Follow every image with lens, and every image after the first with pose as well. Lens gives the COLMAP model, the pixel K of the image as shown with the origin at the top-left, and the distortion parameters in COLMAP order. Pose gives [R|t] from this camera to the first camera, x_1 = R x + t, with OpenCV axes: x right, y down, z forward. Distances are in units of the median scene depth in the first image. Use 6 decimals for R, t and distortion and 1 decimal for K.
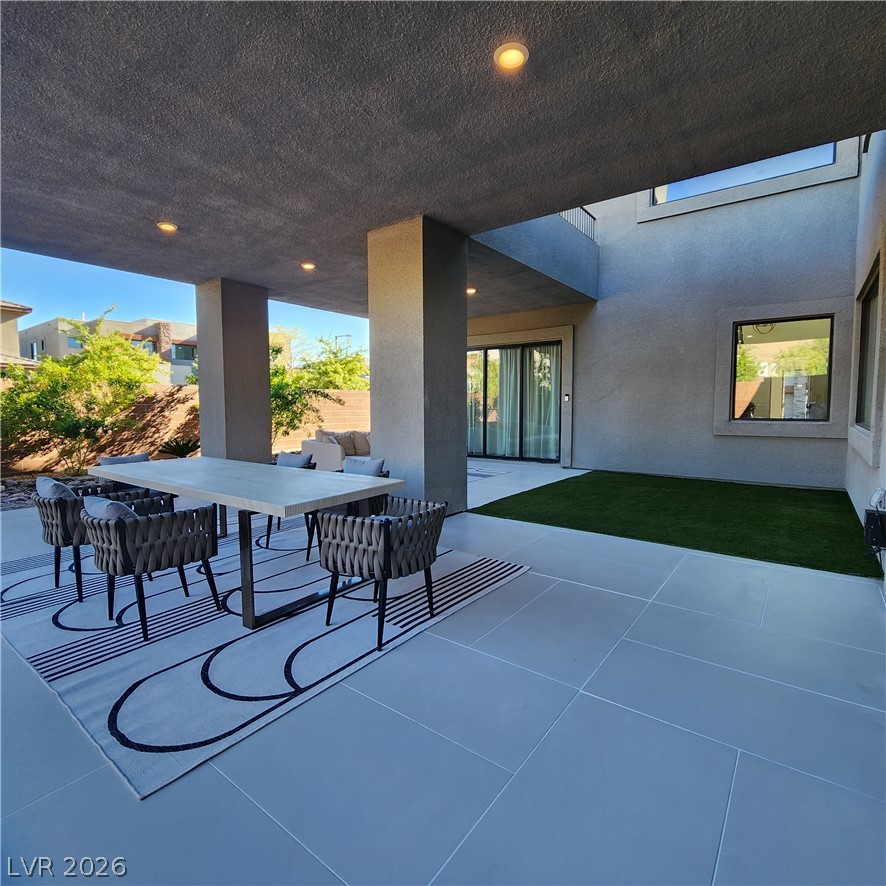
lens RADIAL K [[480.5, 0, 441.4], [0, 480.5, 435.7], [0, 0, 1]] dist [0.012675, -0.010465]
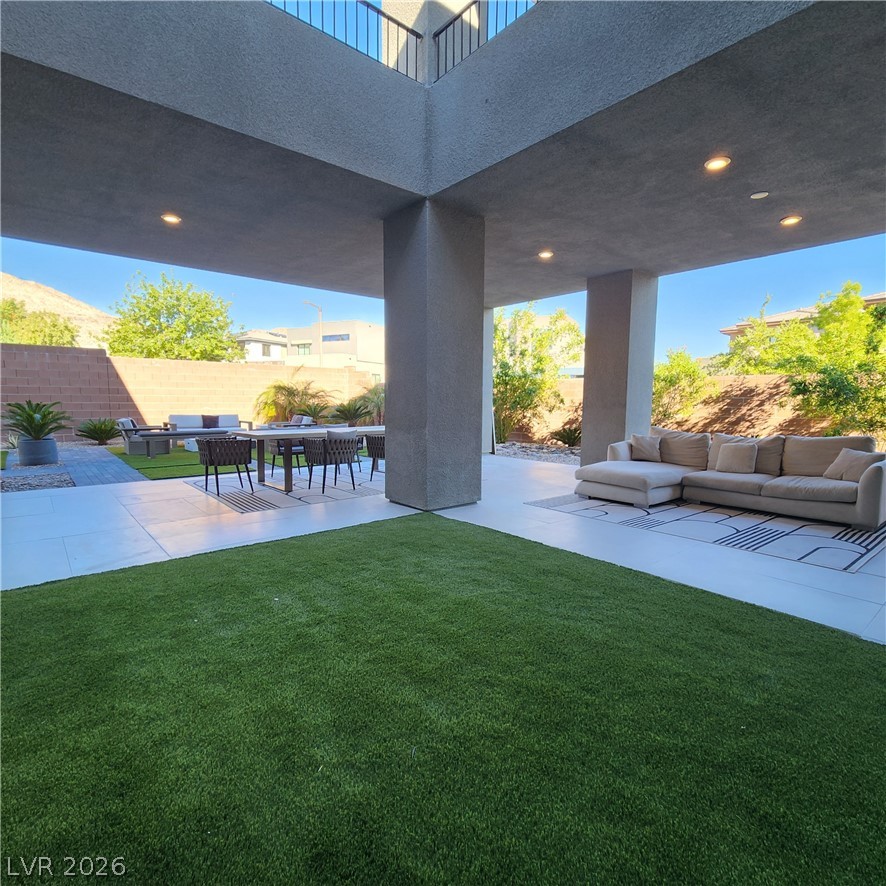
lens RADIAL K [[495.4, 0, 444.2], [0, 495.4, 453.5], [0, 0, 1]] dist [0.000980, -0.002381]
pose [[-0.221524, 0.106290, -0.969345, 0.572545], [-0.068628, 0.989878, 0.124225, -0.042560], [0.972737, 0.094043, -0.211987, 0.755068]]
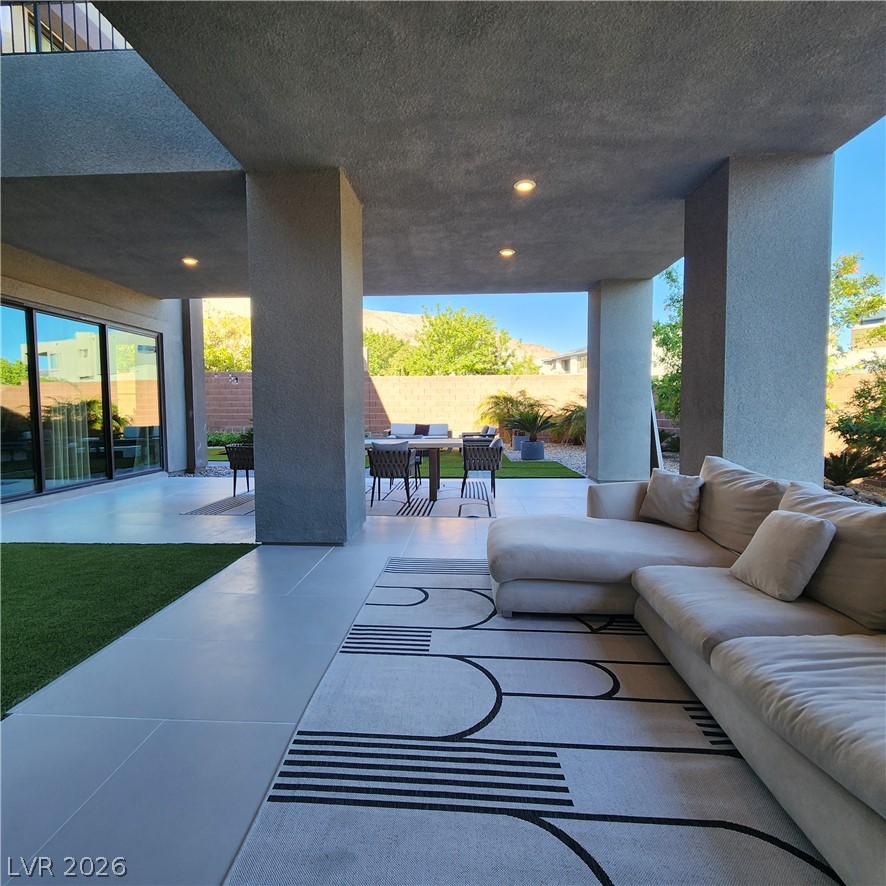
lens RADIAL K [[480.5, 0, 441.4], [0, 480.5, 435.7], [0, 0, 1]] dist [0.012675, -0.010465]
pose [[-0.827610, 0.039614, -0.559905, 0.140308], [-0.026876, 0.993566, 0.110023, -0.061232], [0.560660, 0.106104, -0.821220, 1.081621]]
